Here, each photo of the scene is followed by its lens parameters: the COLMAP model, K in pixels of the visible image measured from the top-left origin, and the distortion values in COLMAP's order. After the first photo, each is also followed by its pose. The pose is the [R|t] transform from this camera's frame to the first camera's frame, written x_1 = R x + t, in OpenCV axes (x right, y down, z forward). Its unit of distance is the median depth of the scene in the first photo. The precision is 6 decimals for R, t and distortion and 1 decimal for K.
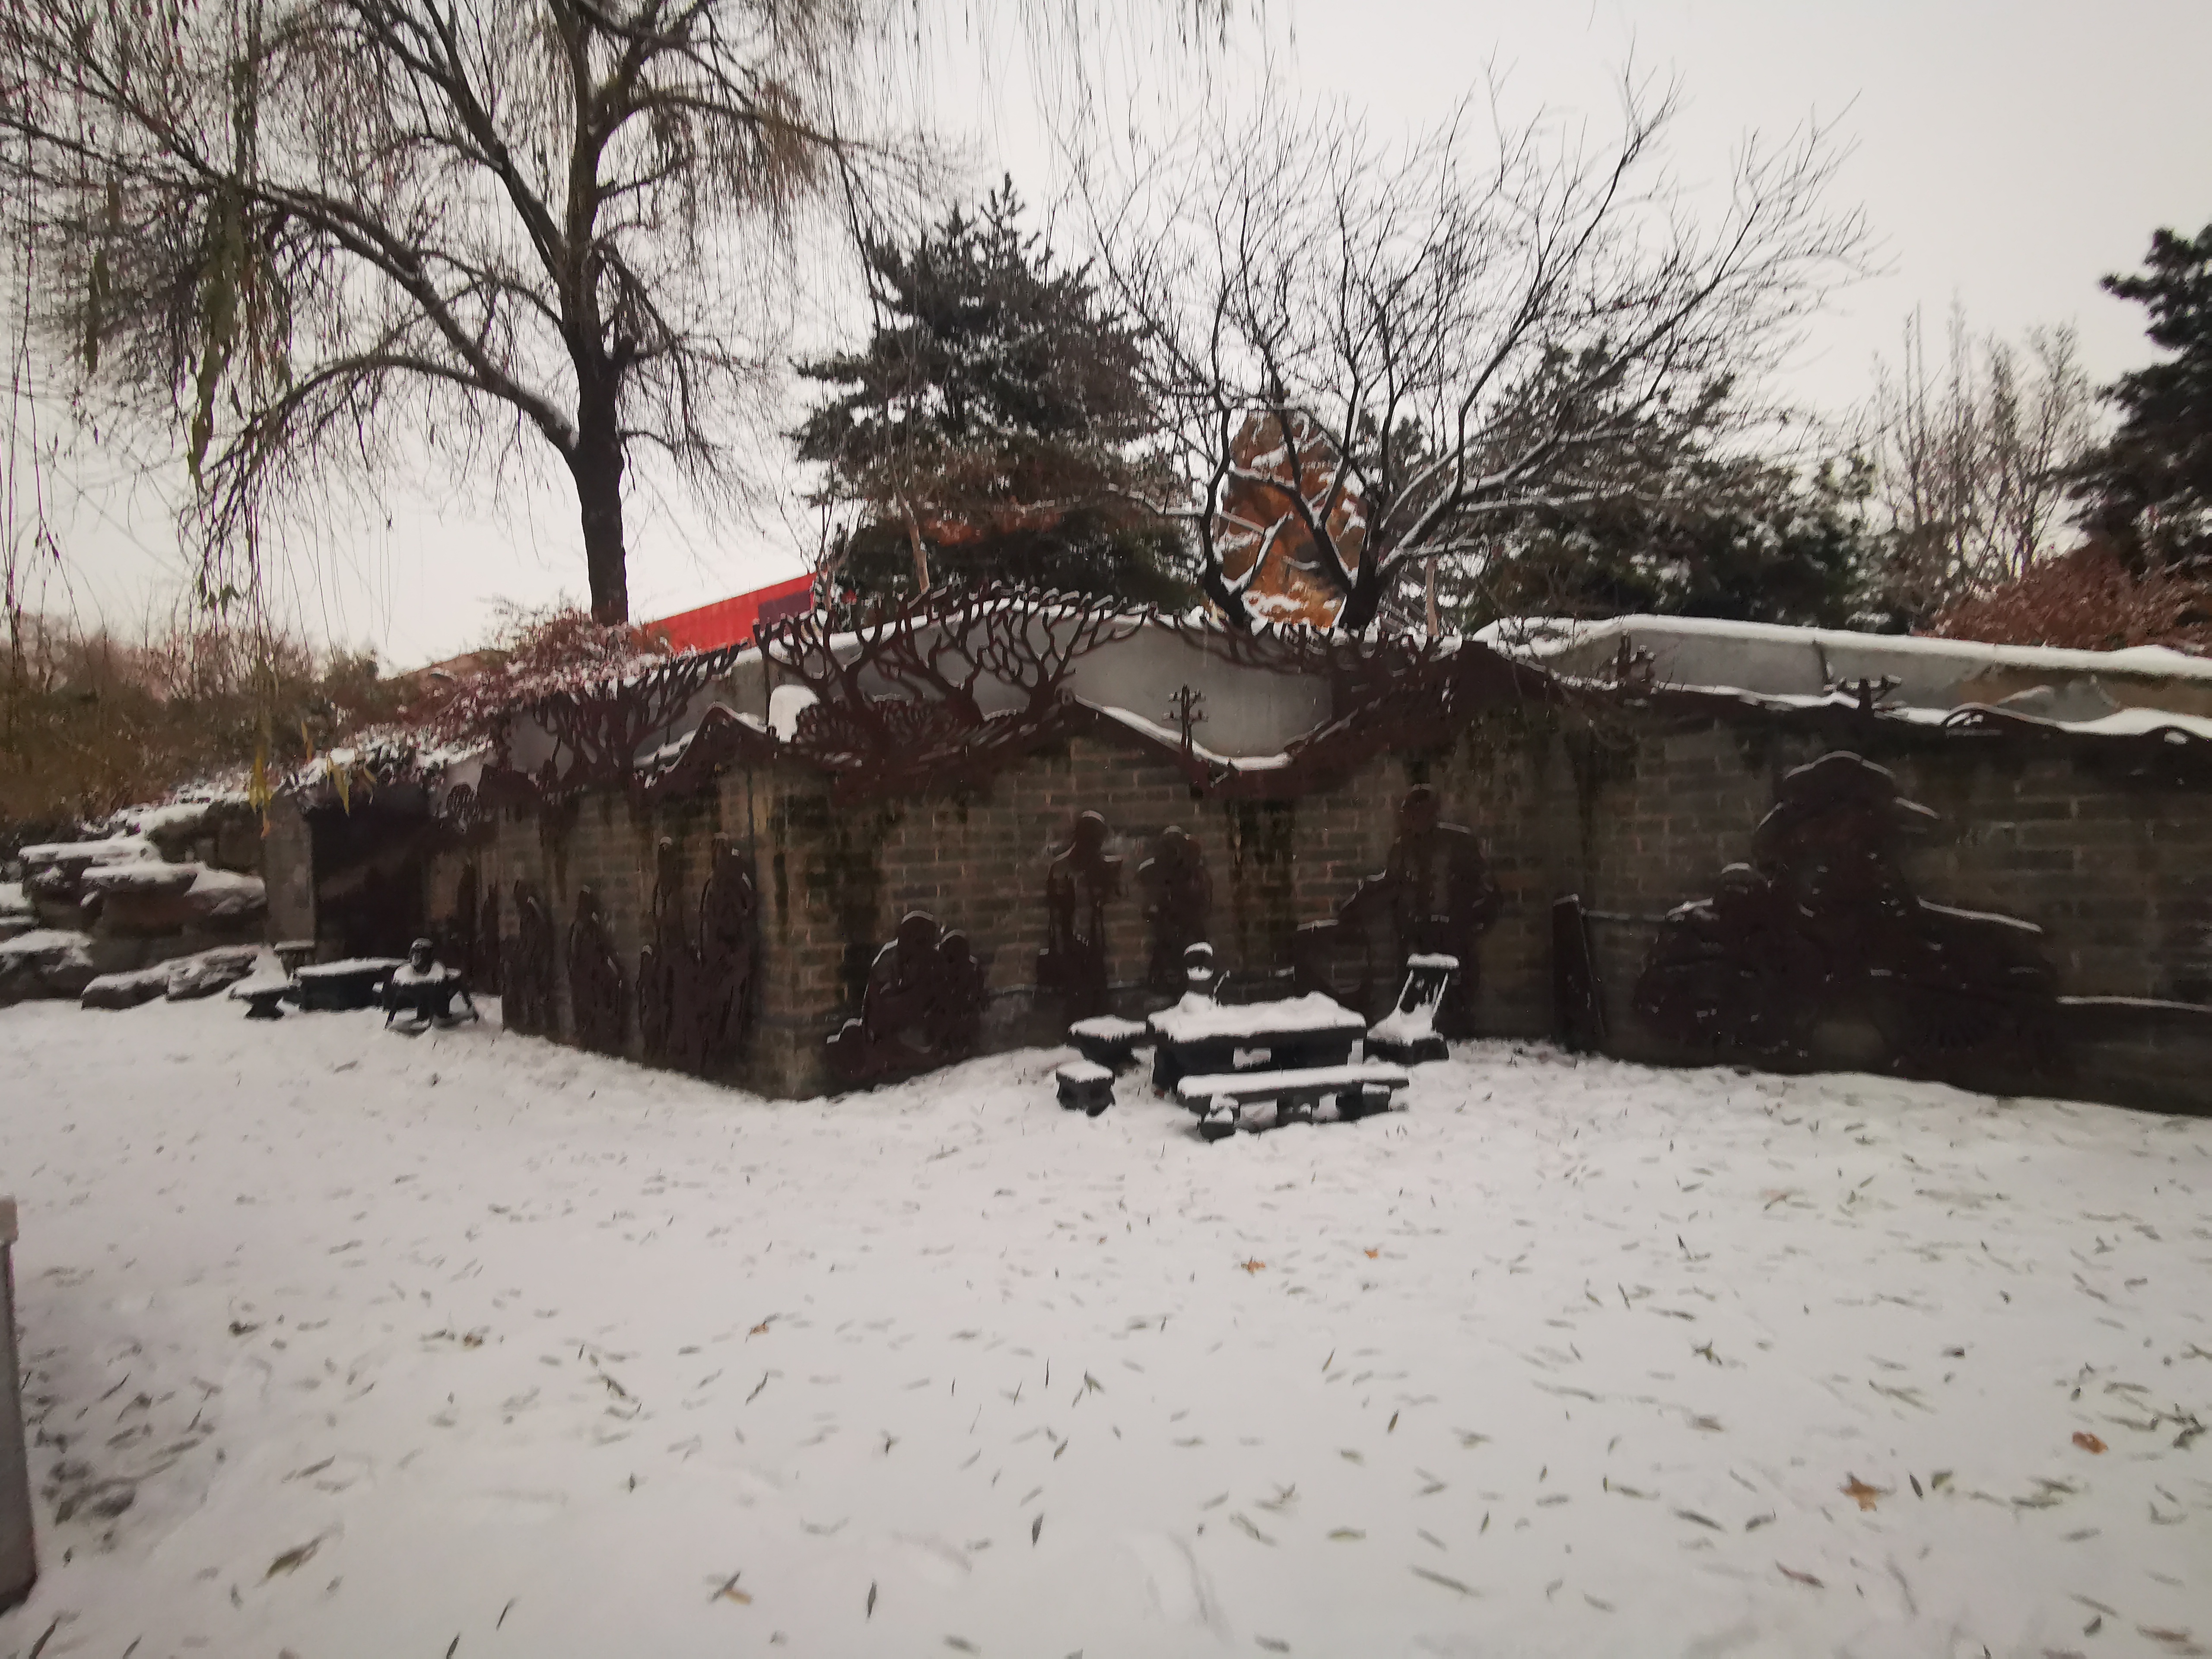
lens RADIAL K [[1009.9, 0, 1106.0], [0, 1009.9, 829.5], [0, 0, 1]] dist [-0.016835, 0.018805]
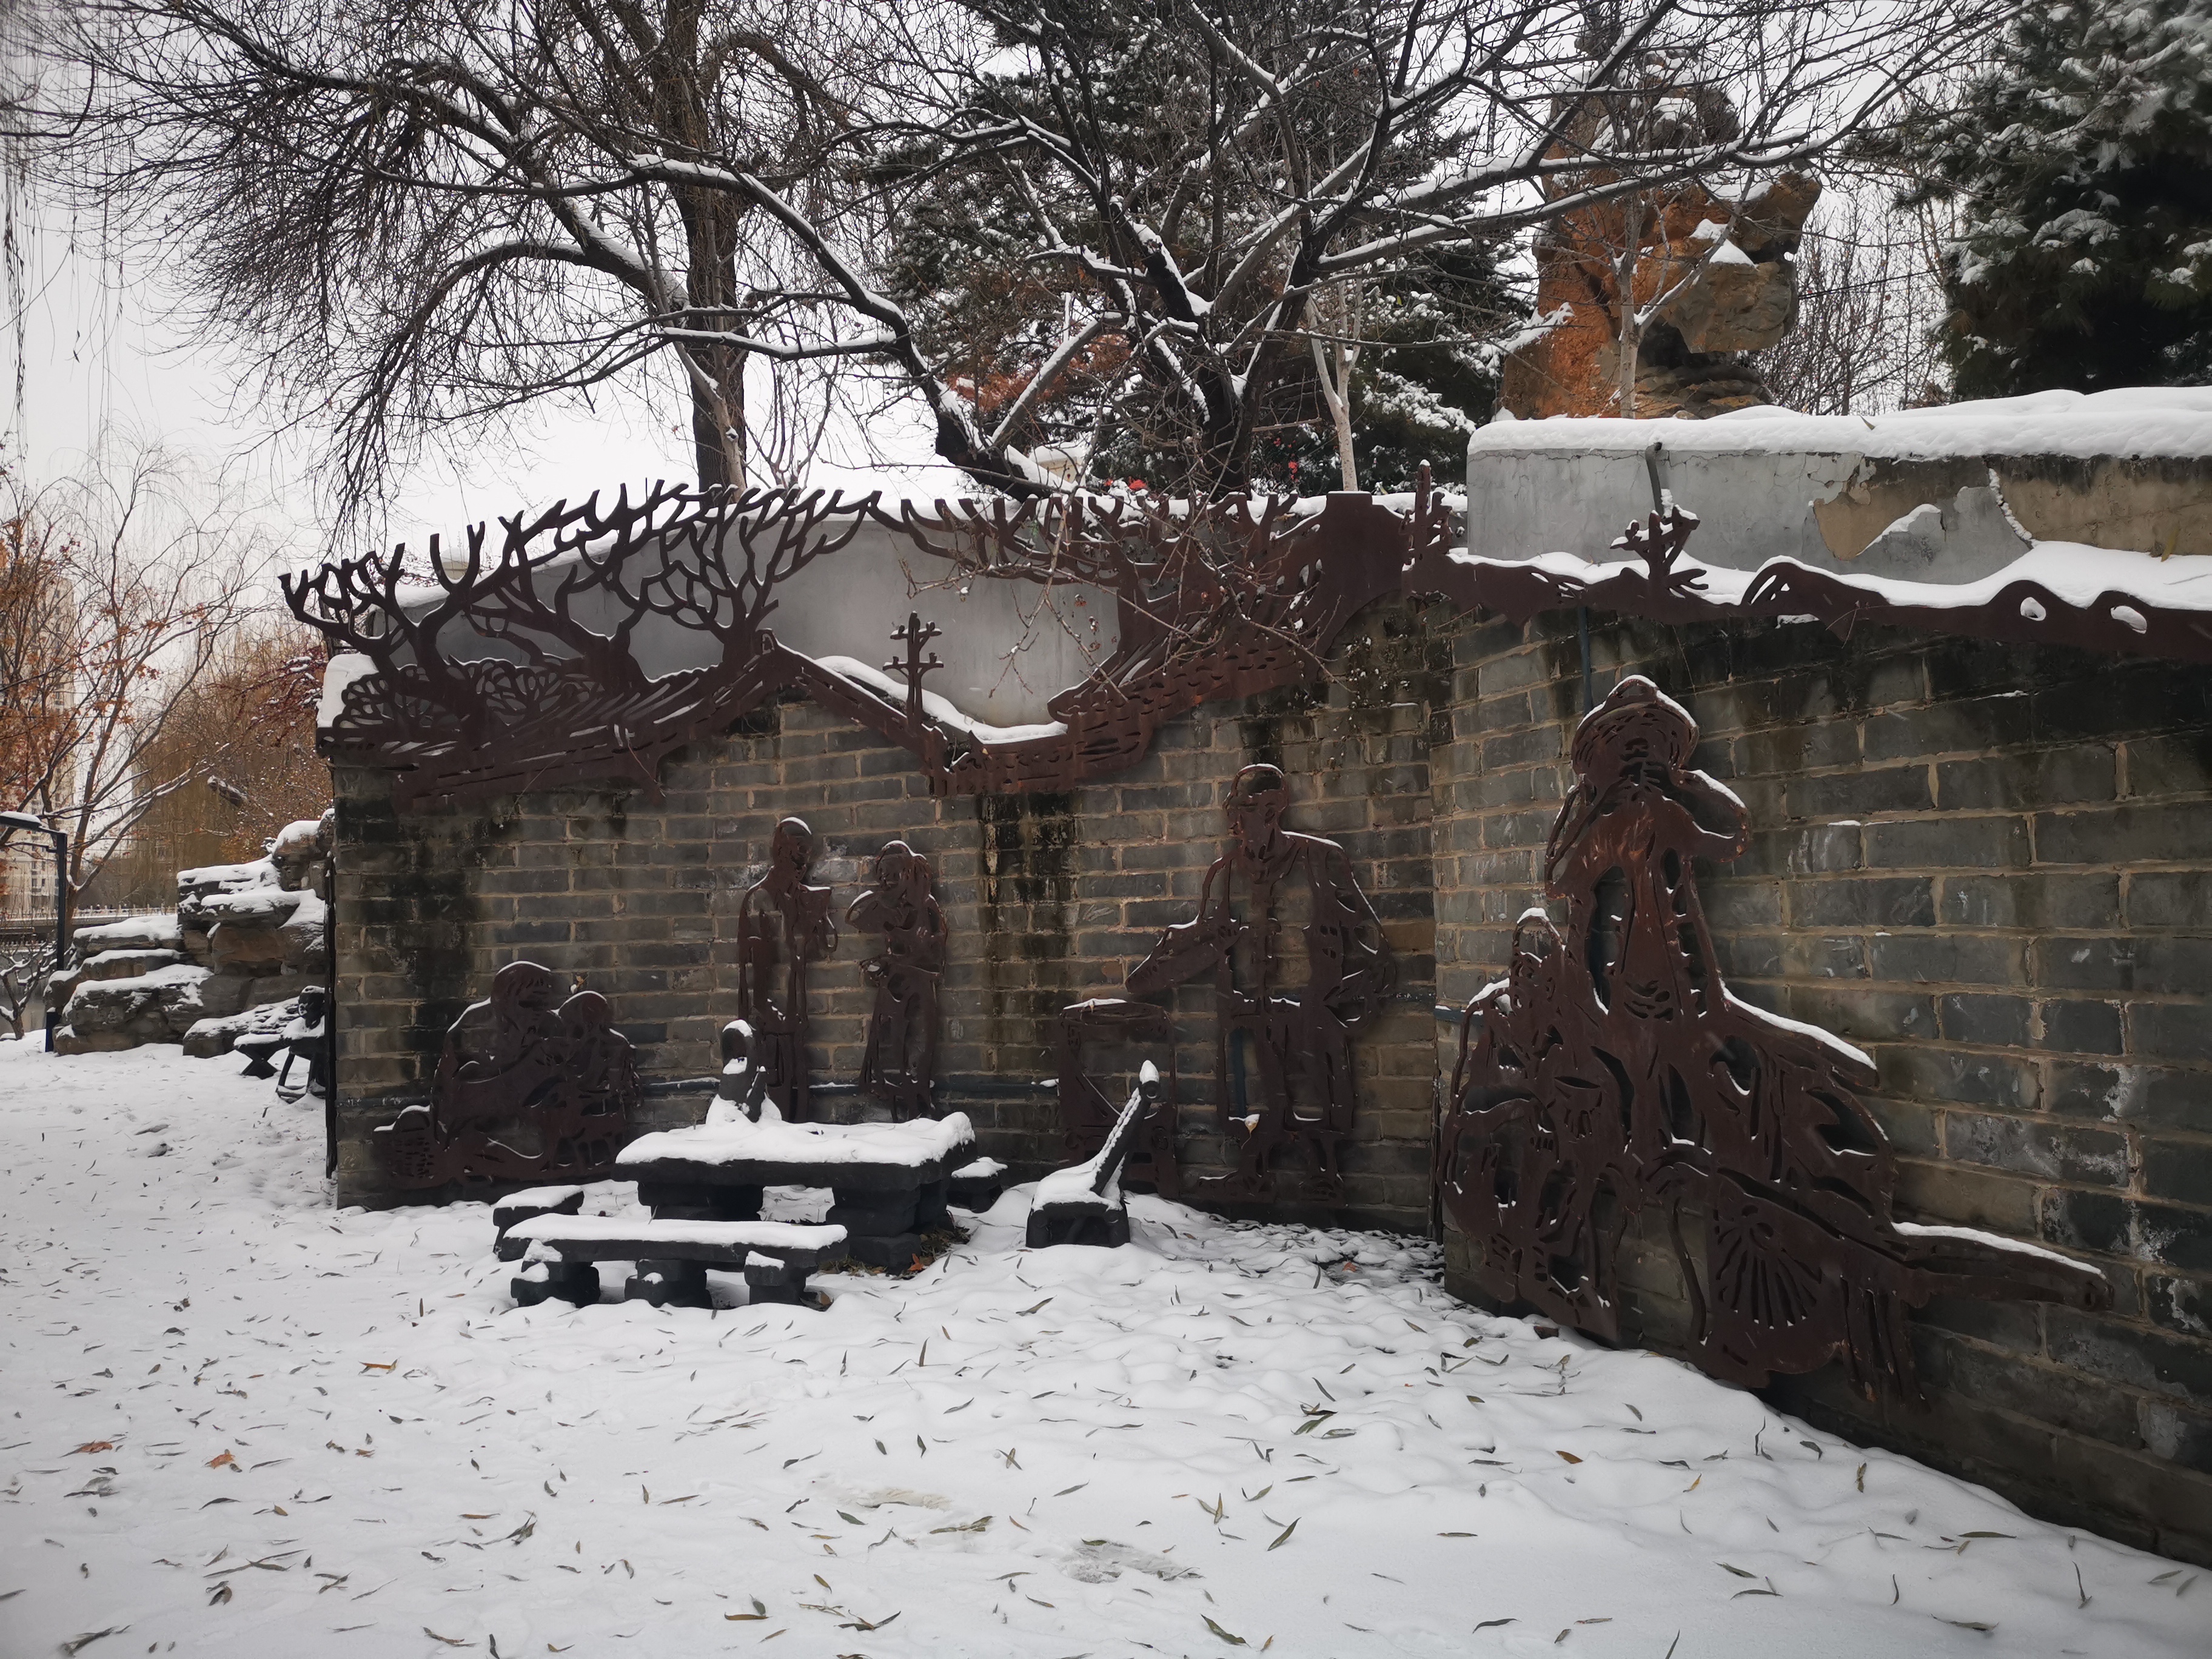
lens RADIAL K [[1689.0, 0, 1106.0], [0, 1689.0, 829.5], [0, 0, 1]] dist [0.049572, 0.003562]
pose [[0.879385, -0.007304, -0.476056, 0.686278], [0.000883, 0.999906, -0.013710, 0.006115], [0.476111, 0.011635, 0.879308, 0.132848]]
